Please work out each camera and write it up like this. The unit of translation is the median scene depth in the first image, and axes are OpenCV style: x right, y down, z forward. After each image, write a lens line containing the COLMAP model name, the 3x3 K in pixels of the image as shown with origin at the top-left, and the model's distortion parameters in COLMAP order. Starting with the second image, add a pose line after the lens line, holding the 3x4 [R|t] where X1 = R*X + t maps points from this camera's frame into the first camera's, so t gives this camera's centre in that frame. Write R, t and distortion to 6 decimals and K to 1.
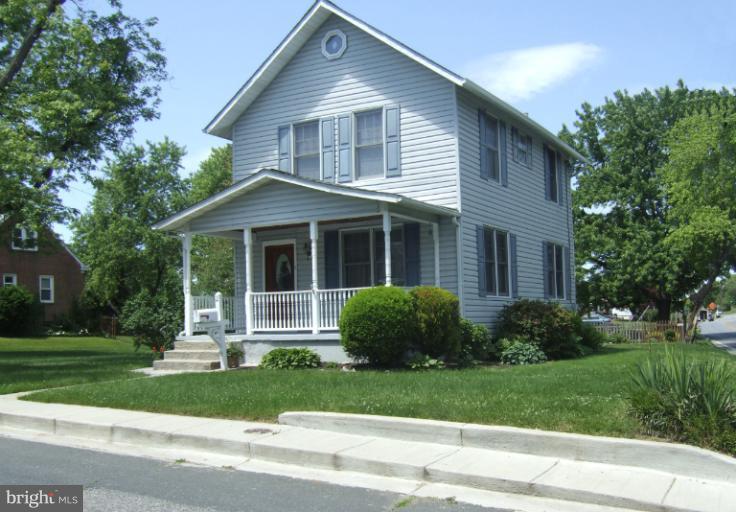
lens RADIAL K [[802.5, 0, 368.0], [0, 802.5, 256.0], [0, 0, 1]] dist [0.000204, -0.000067]
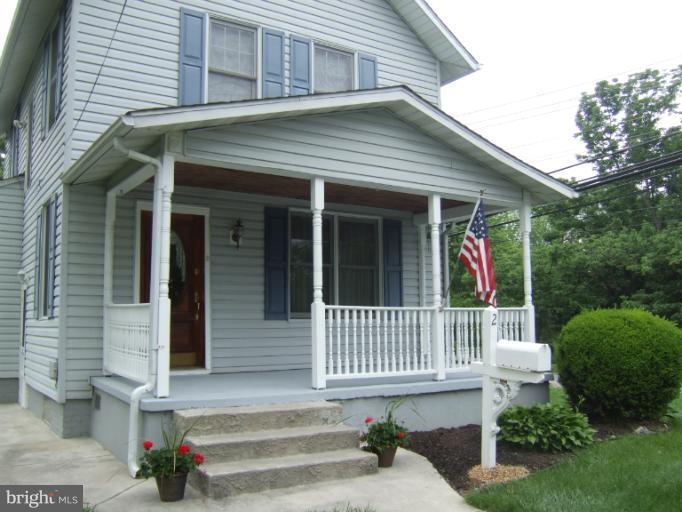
lens RADIAL K [[651.9, 0, 341.0], [0, 651.9, 256.0], [0, 0, 1]] dist [-0.150537, 0.116634]
pose [[0.445973, 0.115525, 0.887559, -0.511425], [-0.086227, 0.992568, -0.085867, 0.049618], [-0.890883, -0.038237, 0.452620, 0.800480]]
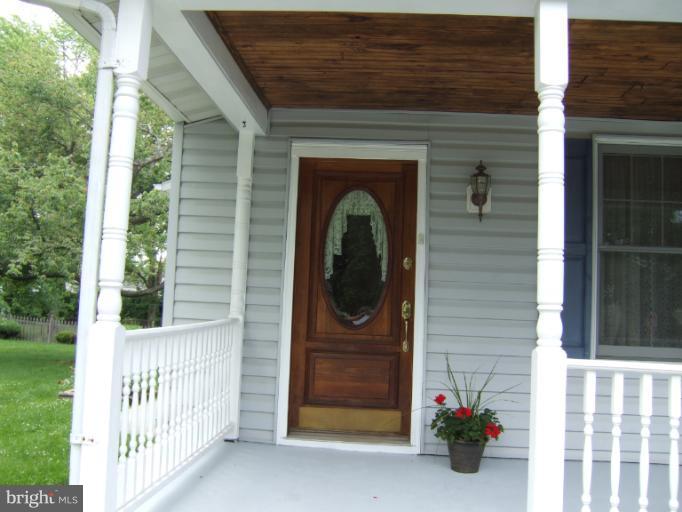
lens RADIAL K [[651.9, 0, 341.0], [0, 651.9, 256.0], [0, 0, 1]] dist [-0.150537, 0.116634]
pose [[0.894647, 0.103275, 0.434673, -0.253344], [-0.109596, 0.993920, -0.010576, 0.030481], [-0.433122, -0.038176, 0.900526, 0.891672]]
